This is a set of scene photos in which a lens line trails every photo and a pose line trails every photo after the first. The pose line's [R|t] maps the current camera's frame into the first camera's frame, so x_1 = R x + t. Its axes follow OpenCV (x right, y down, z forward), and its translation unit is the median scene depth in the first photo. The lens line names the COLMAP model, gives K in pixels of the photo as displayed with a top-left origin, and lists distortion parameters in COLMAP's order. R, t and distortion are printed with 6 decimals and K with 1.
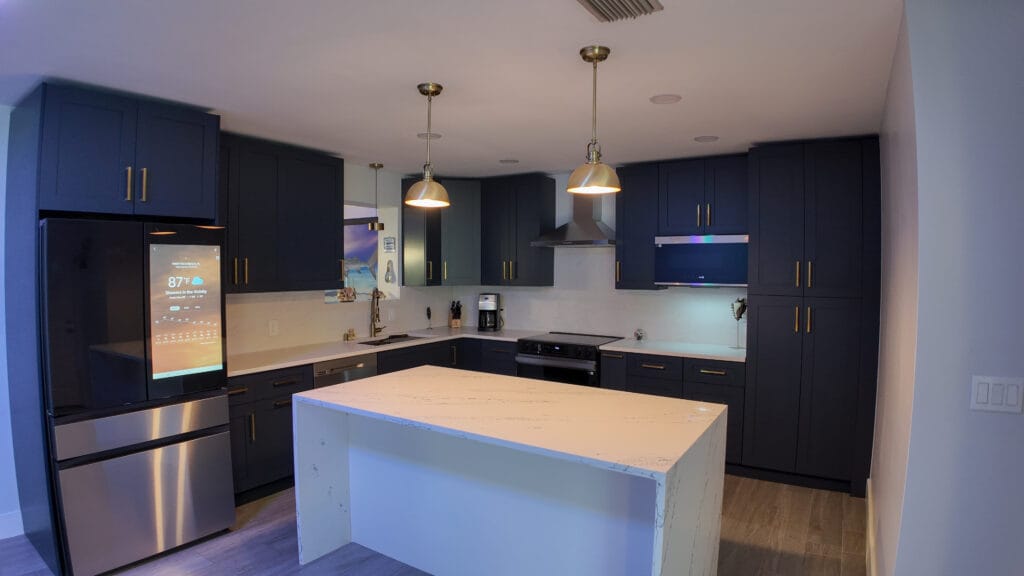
lens RADIAL K [[550.0, 0, 512.0], [0, 550.0, 288.0], [0, 0, 1]] dist [-0.098302, -0.020164]
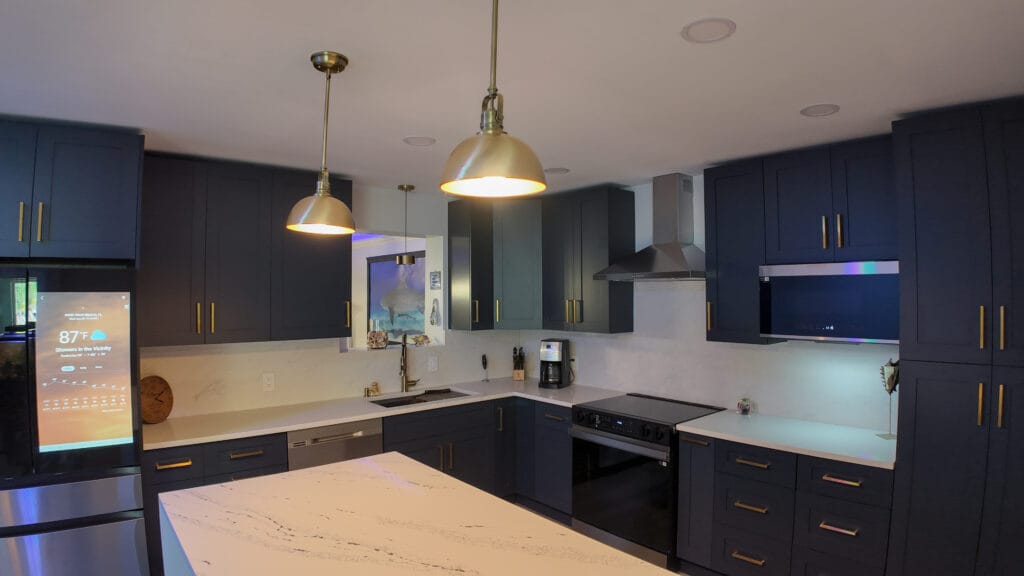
lens RADIAL K [[550.0, 0, 512.0], [0, 550.0, 288.0], [0, 0, 1]] dist [-0.098302, -0.020164]
pose [[0.957811, -0.009625, -0.287239, 0.151159], [-0.004117, 0.998877, -0.047197, -0.031725], [0.287371, 0.046388, 0.956696, 0.257995]]
